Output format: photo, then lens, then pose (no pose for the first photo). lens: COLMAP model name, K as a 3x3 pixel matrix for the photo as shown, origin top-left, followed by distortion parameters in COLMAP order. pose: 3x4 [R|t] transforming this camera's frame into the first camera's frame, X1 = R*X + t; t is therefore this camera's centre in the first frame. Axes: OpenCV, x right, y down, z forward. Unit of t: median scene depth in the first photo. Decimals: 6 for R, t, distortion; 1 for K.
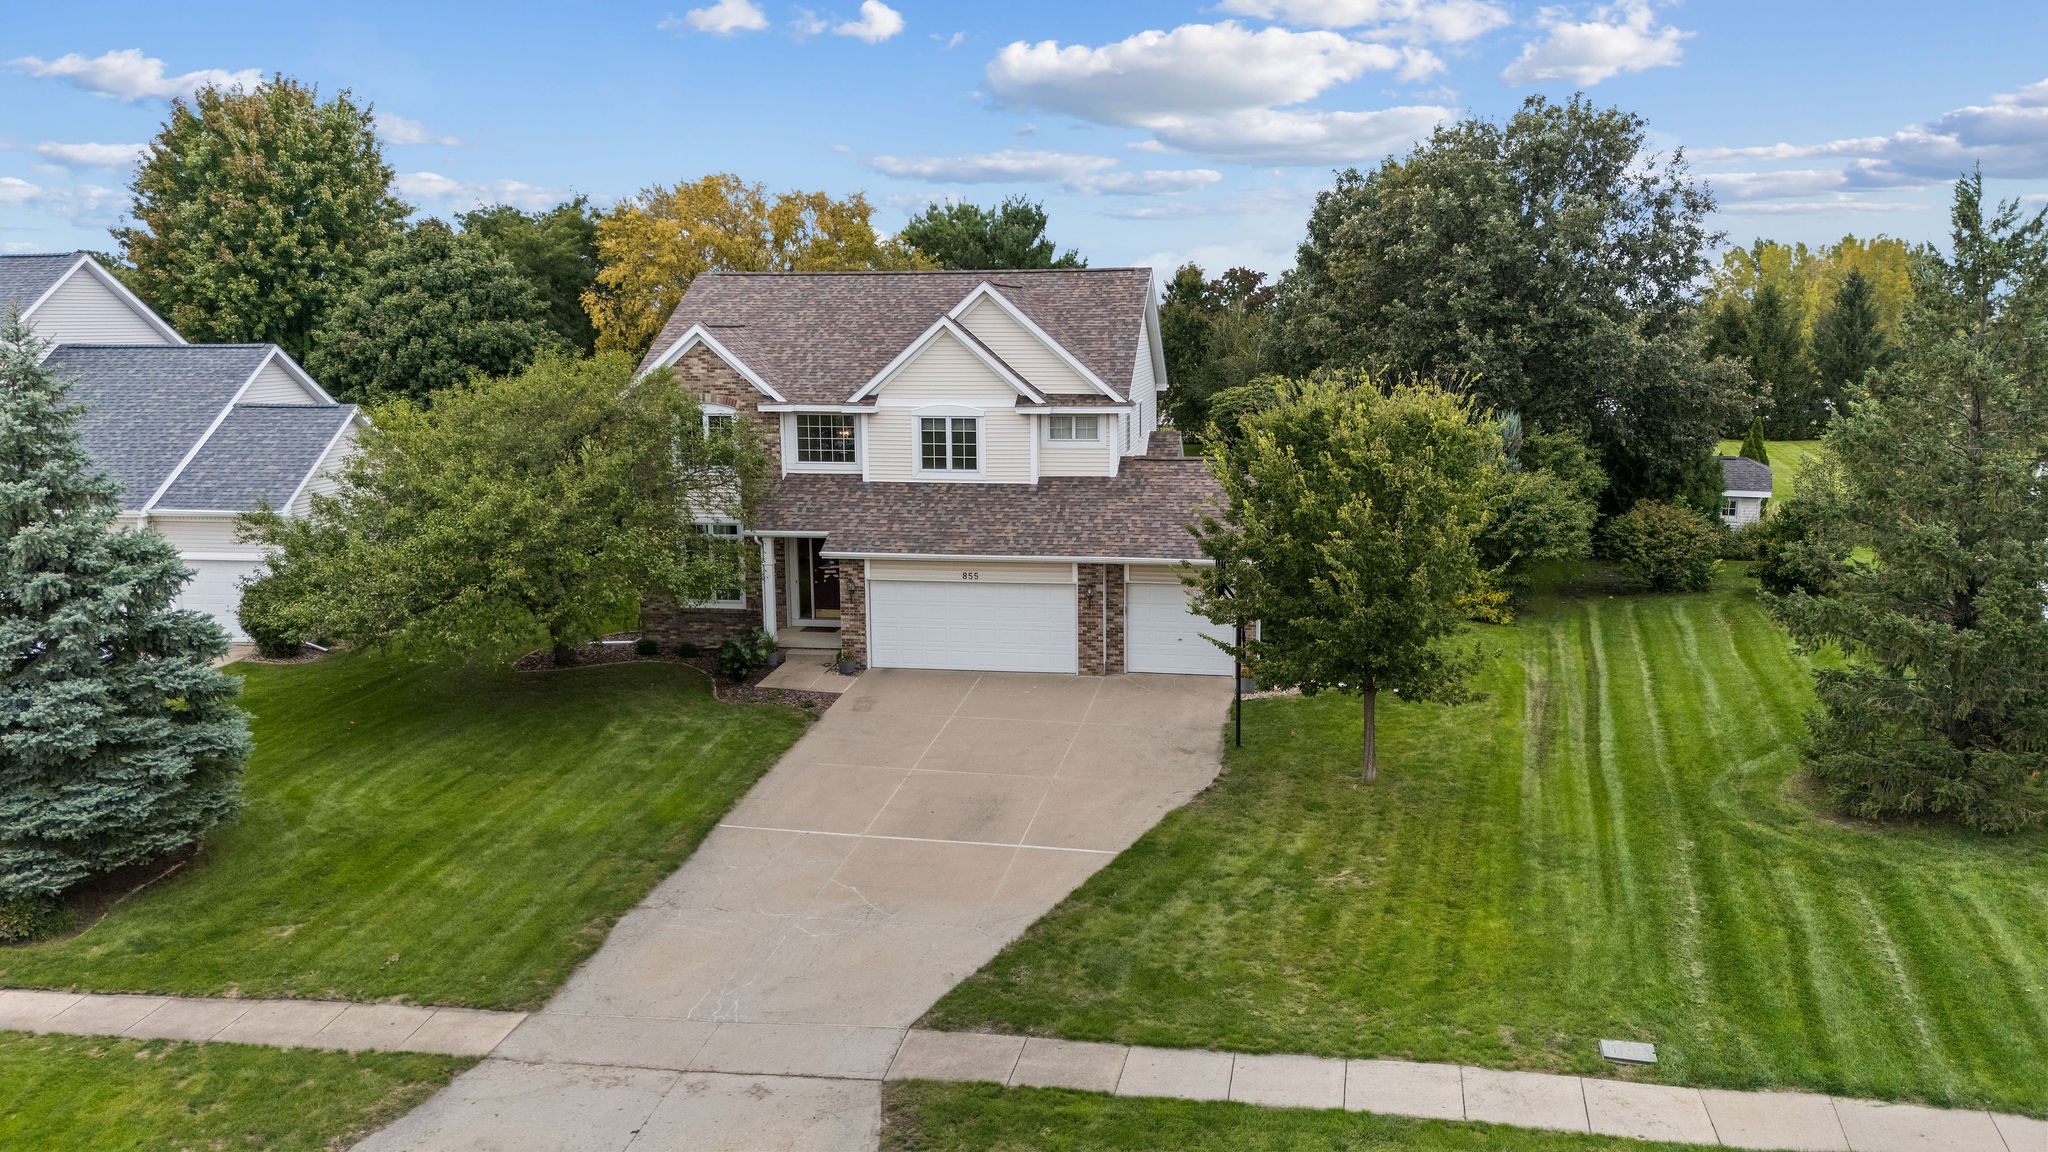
lens RADIAL K [[1528.1, 0, 1037.8], [0, 1528.1, 573.2], [0, 0, 1]] dist [0.046876, -0.006544]
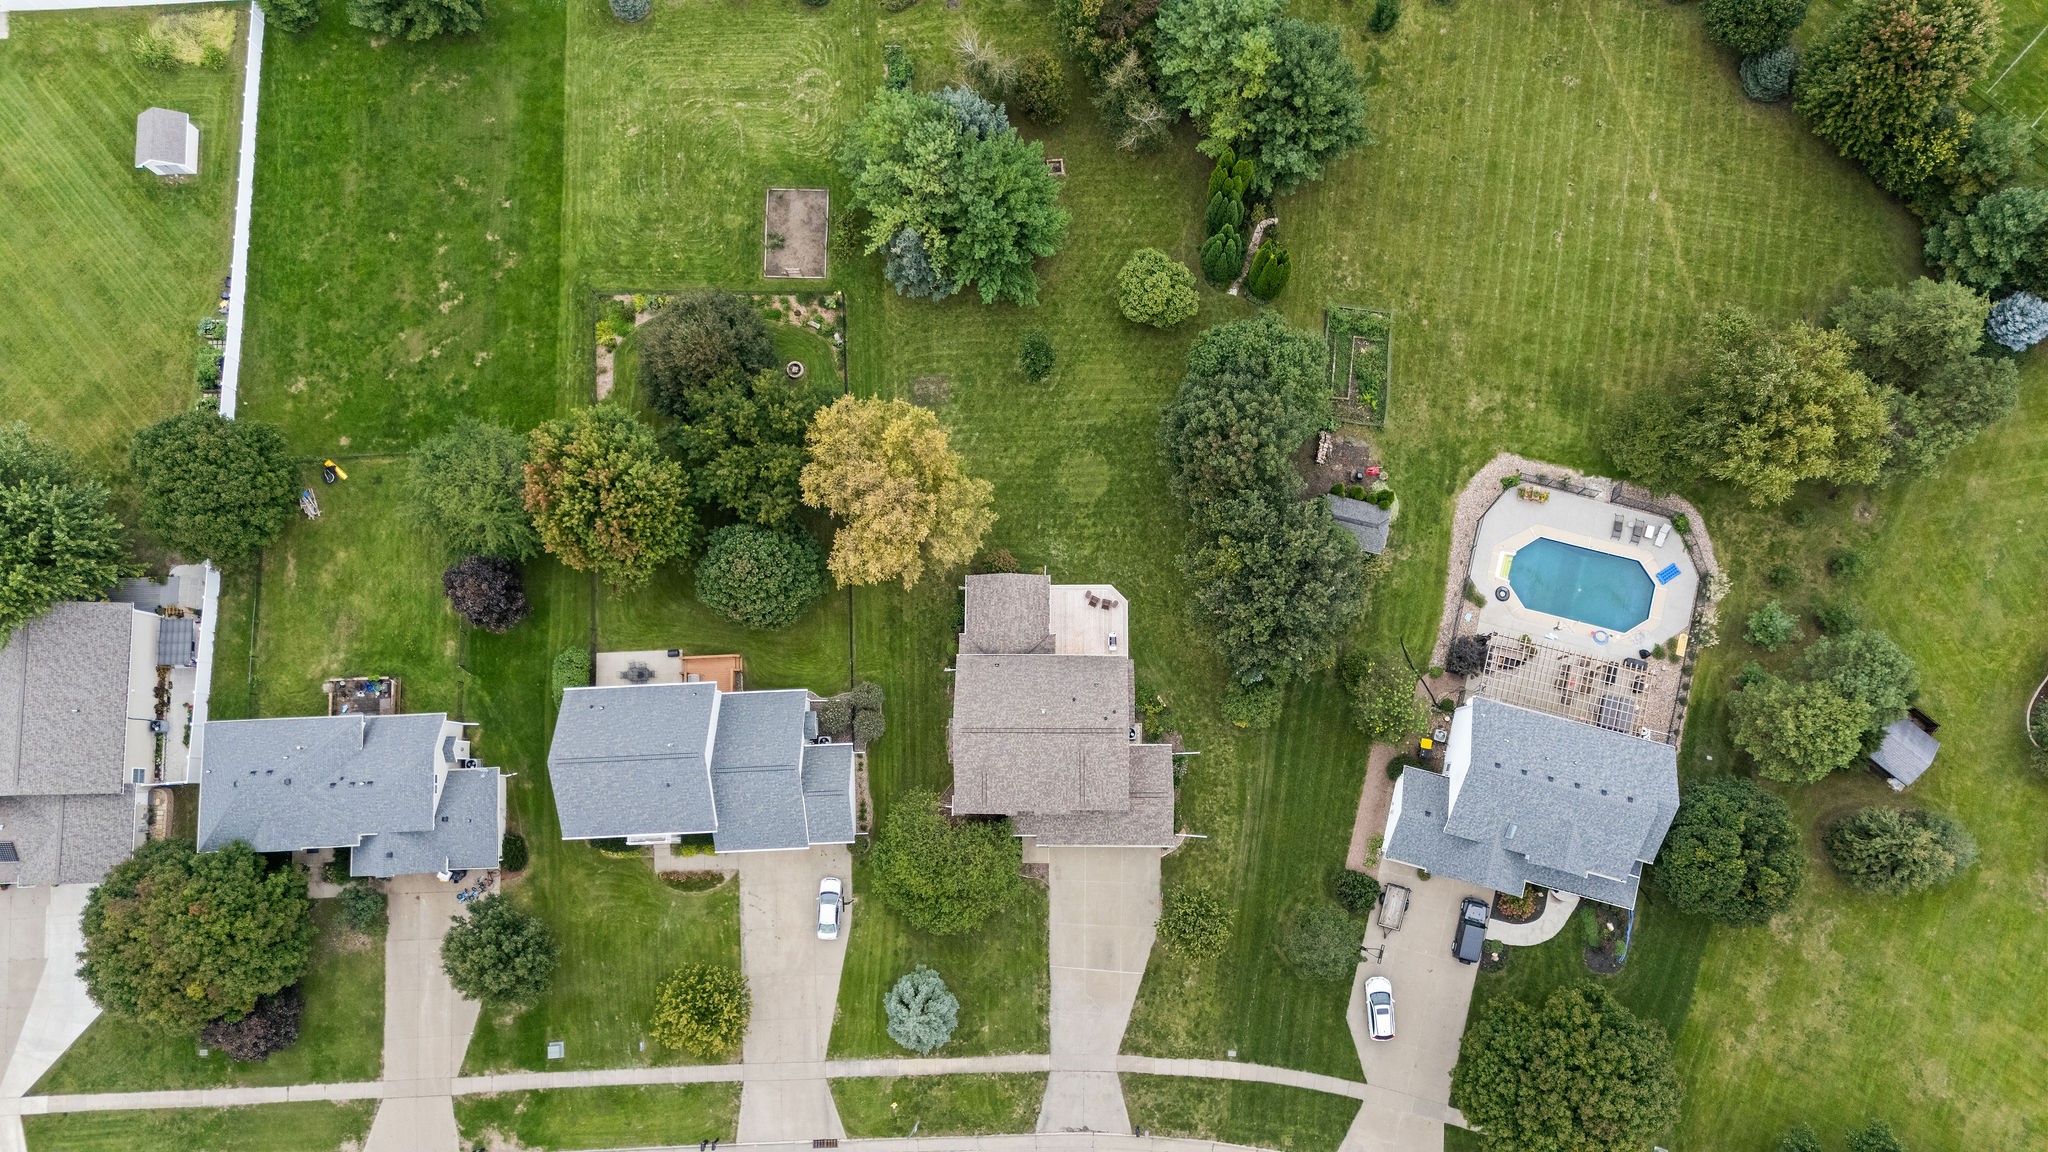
lens RADIAL K [[1528.1, 0, 1037.8], [0, 1528.1, 573.2], [0, 0, 1]] dist [0.046876, -0.006544]
pose [[0.986126, -0.165684, 0.010256, -0.075626], [0.039758, 0.295711, 0.954450, -3.271015], [-0.161170, -0.940800, 0.298195, 0.564572]]
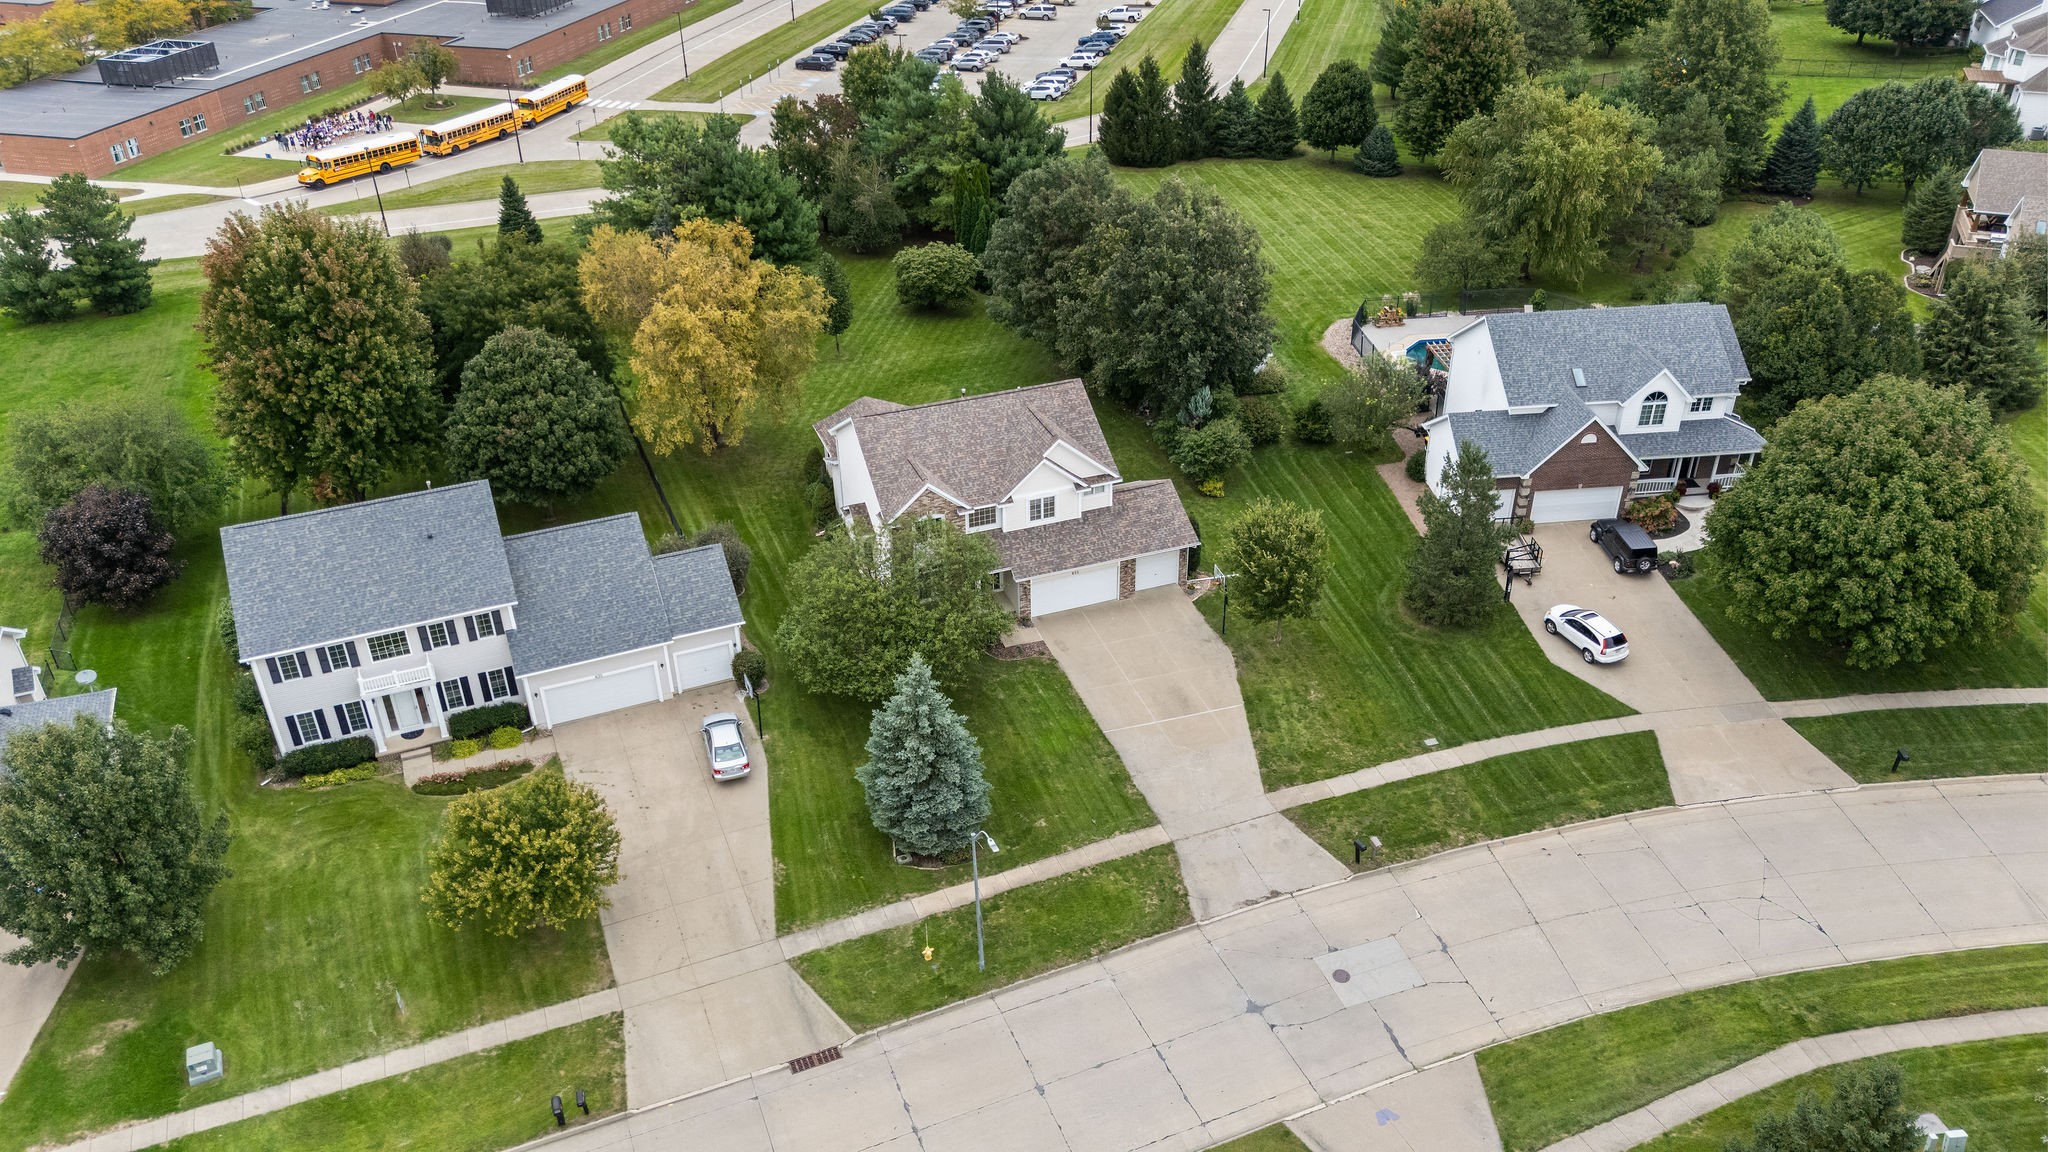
lens RADIAL K [[1528.1, 0, 1037.8], [0, 1528.1, 573.2], [0, 0, 1]] dist [0.046876, -0.006544]
pose [[0.862572, -0.267043, 0.429718, -1.040396], [0.089952, 0.916770, 0.389156, -0.862026], [-0.497874, -0.297021, 0.814801, -0.790270]]
